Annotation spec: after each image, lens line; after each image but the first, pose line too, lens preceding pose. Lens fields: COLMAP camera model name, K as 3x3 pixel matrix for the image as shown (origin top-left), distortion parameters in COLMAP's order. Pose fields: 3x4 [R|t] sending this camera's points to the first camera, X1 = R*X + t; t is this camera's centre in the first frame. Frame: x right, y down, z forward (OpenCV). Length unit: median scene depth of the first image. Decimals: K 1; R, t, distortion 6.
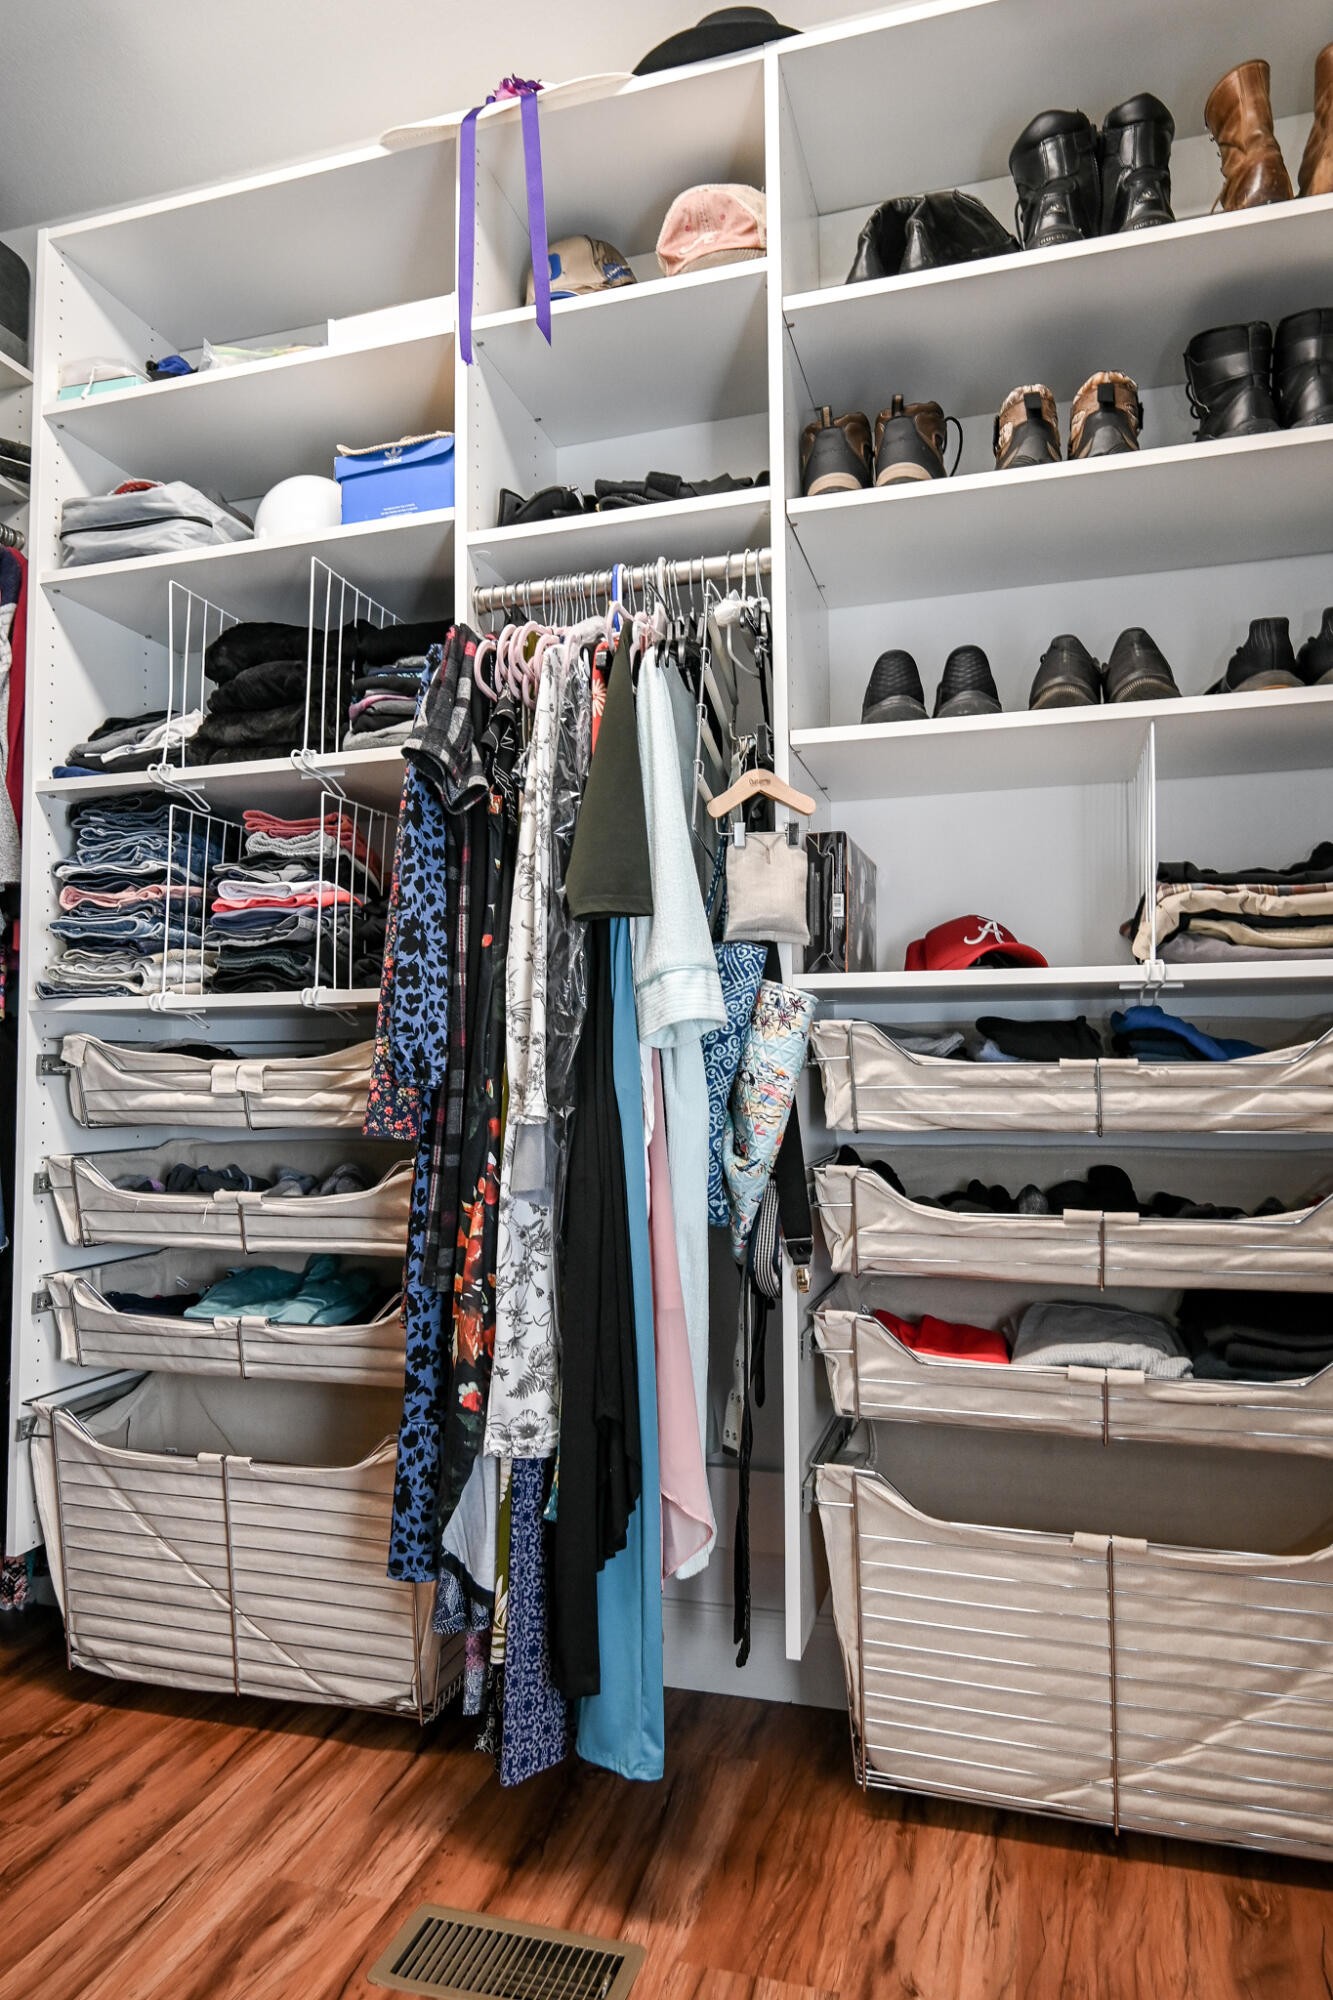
lens RADIAL K [[1231.4, 0, 665.1], [0, 1231.4, 999.2], [0, 0, 1]] dist [-0.002102, 0.001966]
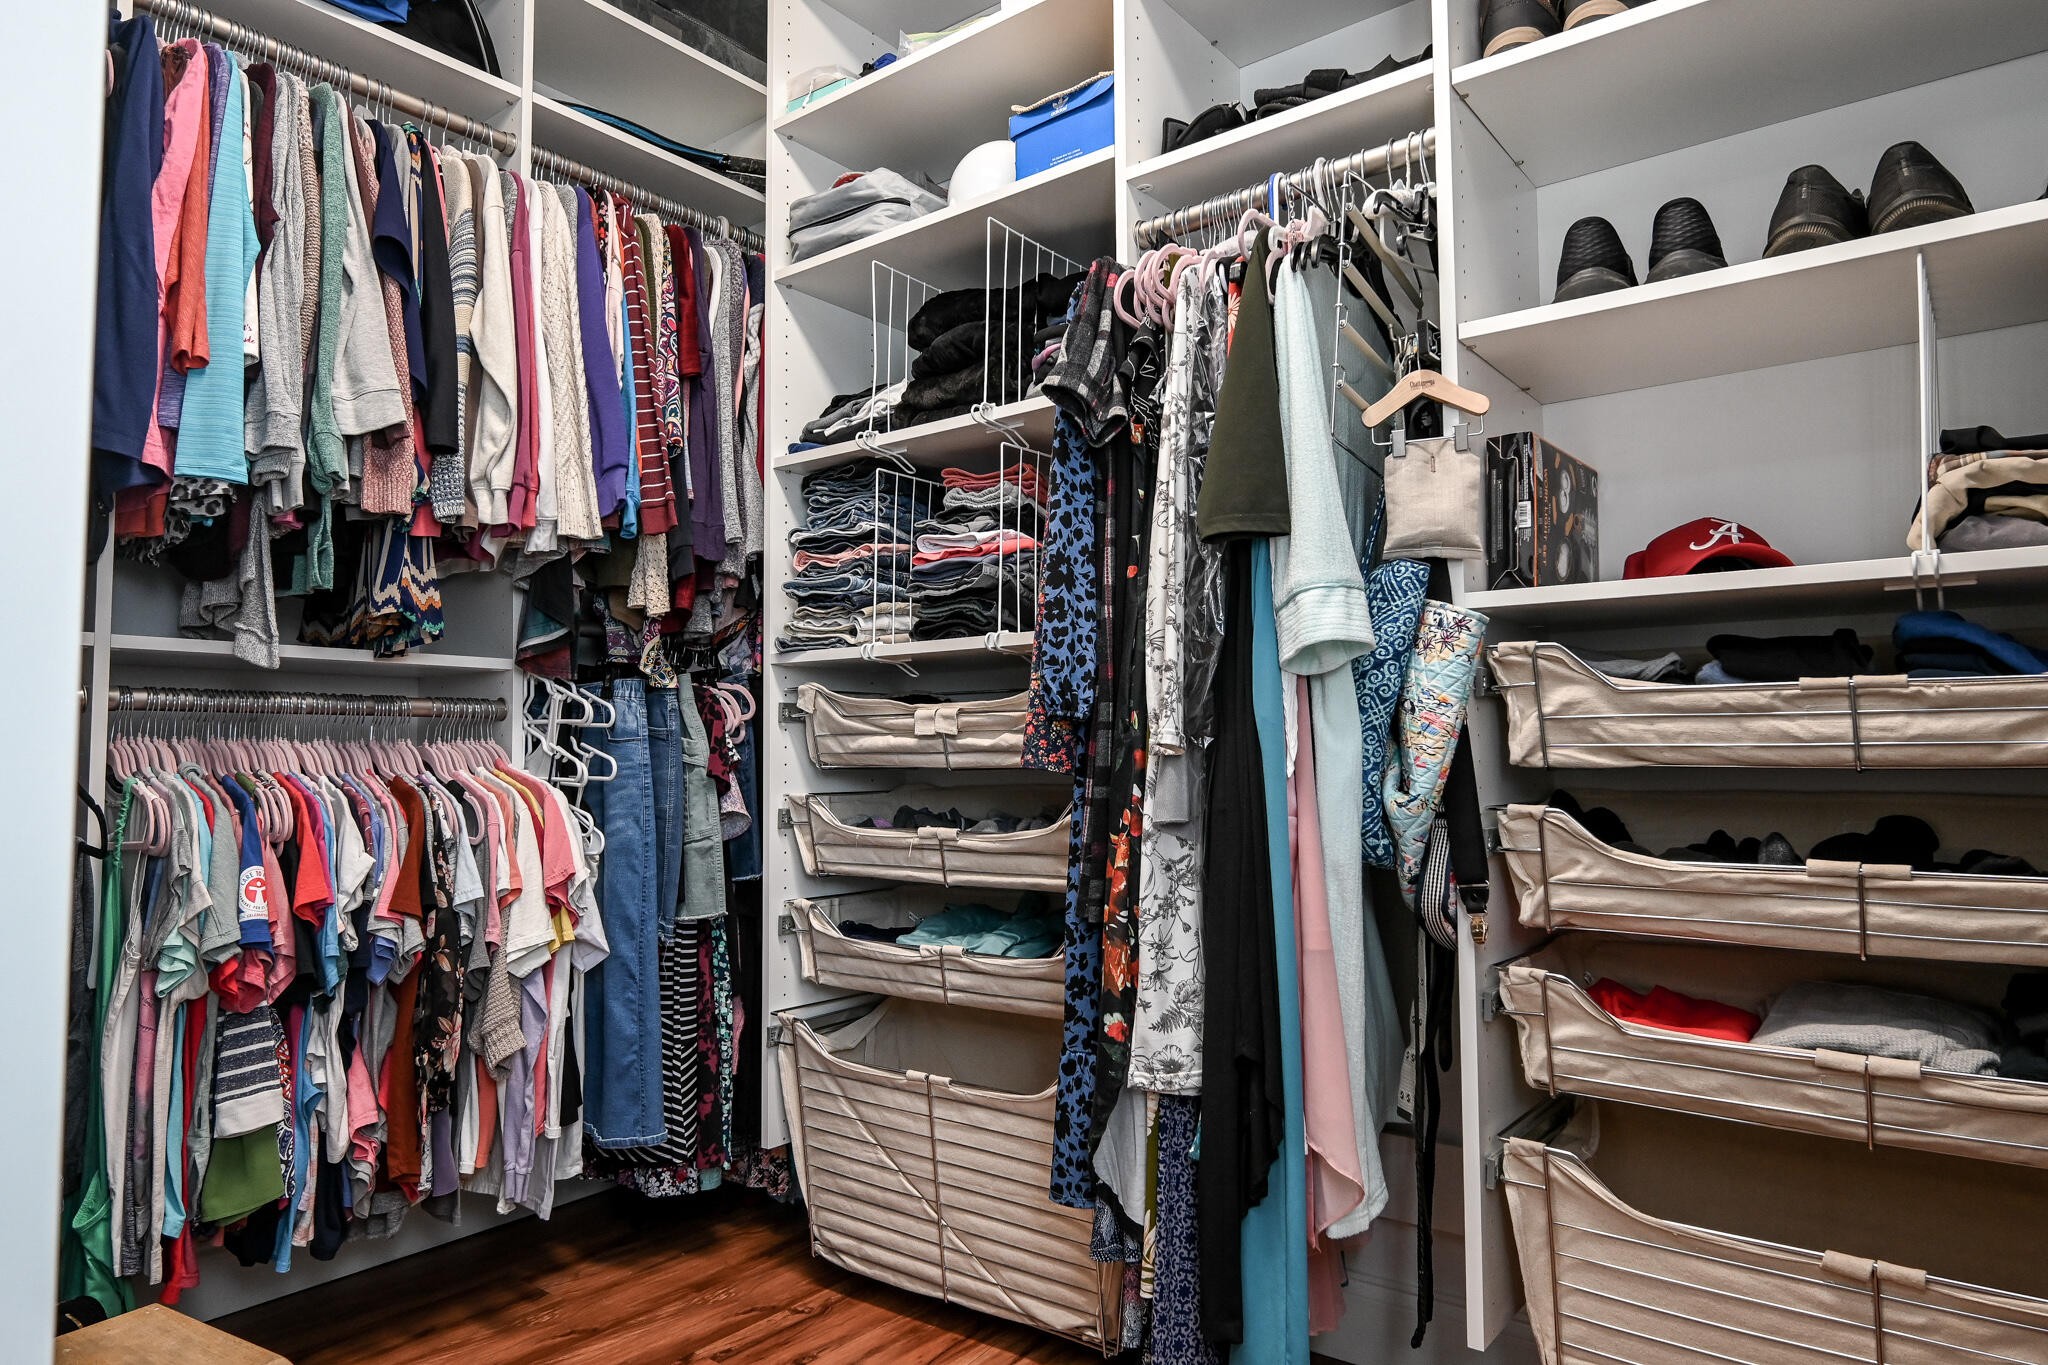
lens RADIAL K [[1261.0, 0, 1025.8], [0, 1261.0, 683.8], [0, 0, 1]] dist [-0.002102, 0.001966]
pose [[0.930901, -0.021202, -0.364656, 0.138609], [0.023108, 0.999733, 0.000864, 0.038038], [0.364540, -0.009231, 0.931142, 0.021674]]
